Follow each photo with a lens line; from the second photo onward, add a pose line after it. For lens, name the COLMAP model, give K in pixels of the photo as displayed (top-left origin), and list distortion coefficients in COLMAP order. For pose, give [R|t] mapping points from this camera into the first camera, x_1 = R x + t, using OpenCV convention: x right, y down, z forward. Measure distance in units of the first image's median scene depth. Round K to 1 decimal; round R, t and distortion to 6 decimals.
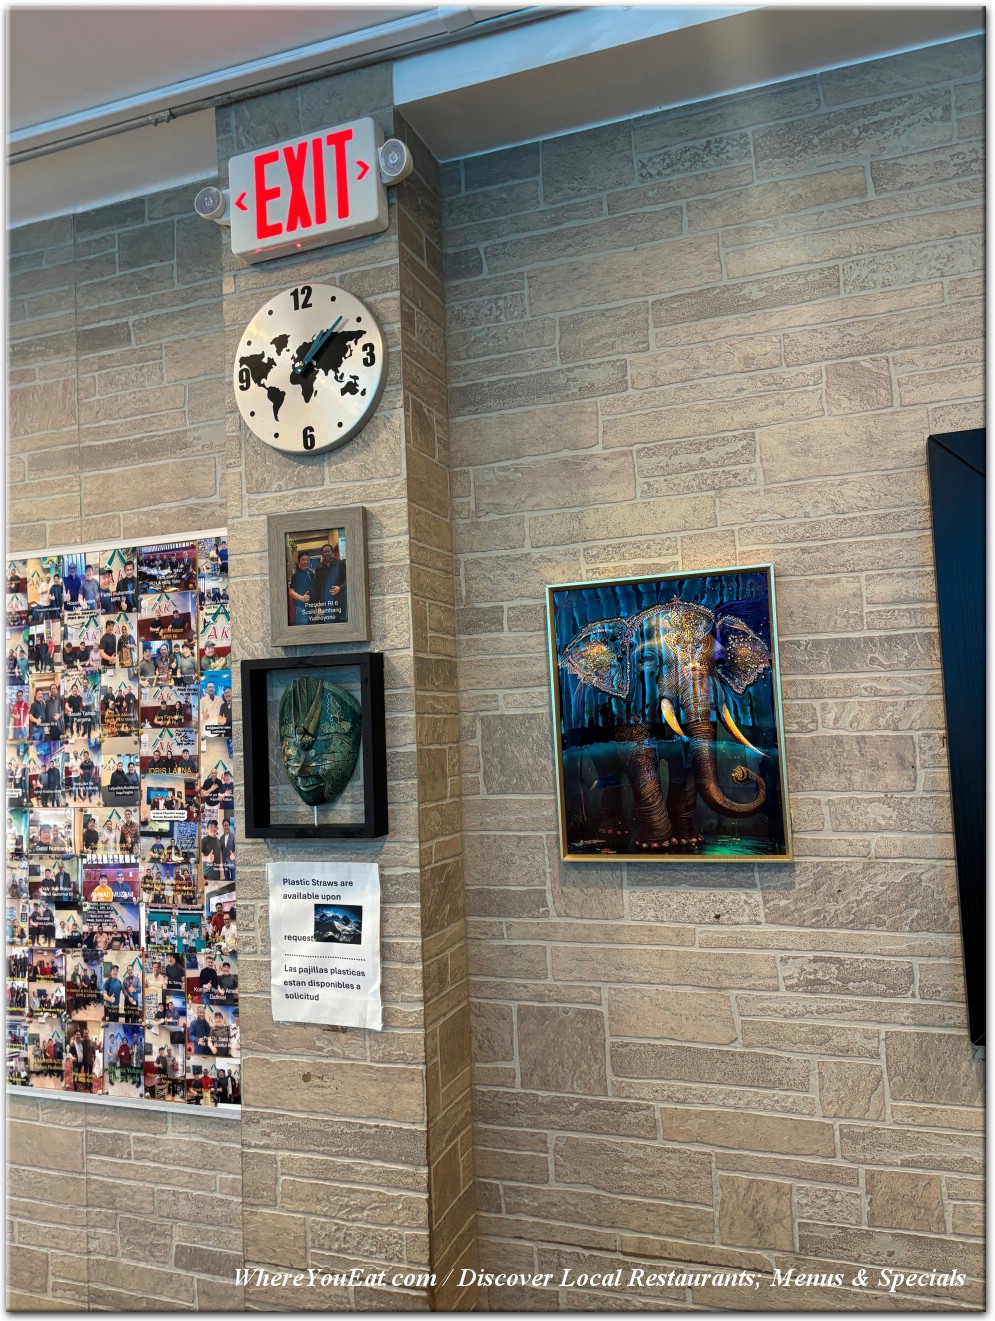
lens RADIAL K [[974.8, 0, 495.2], [0, 974.8, 664.9], [0, 0, 1]] dist [0.037656, -0.027963]
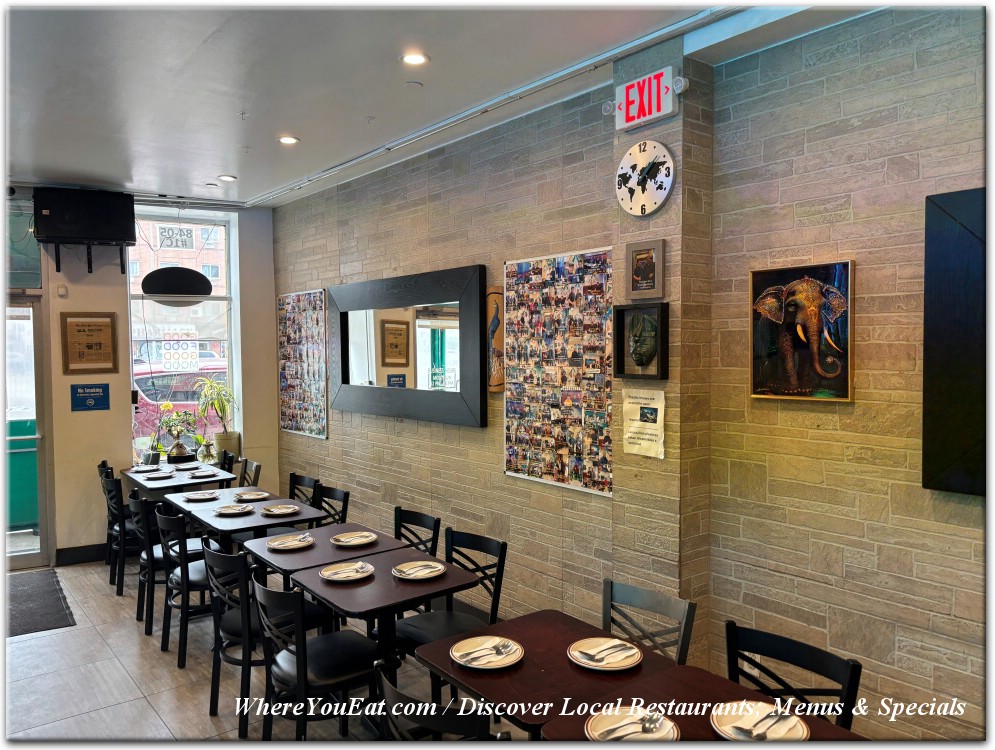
lens RADIAL K [[734.3, 0, 495.4], [0, 734.3, 373.1], [0, 0, 1]] dist [0.037656, -0.027963]
pose [[0.851235, 0.052290, -0.522173, 0.447725], [0.002753, 0.994565, 0.104083, -0.028127], [0.524778, -0.090037, 0.846464, -0.708068]]
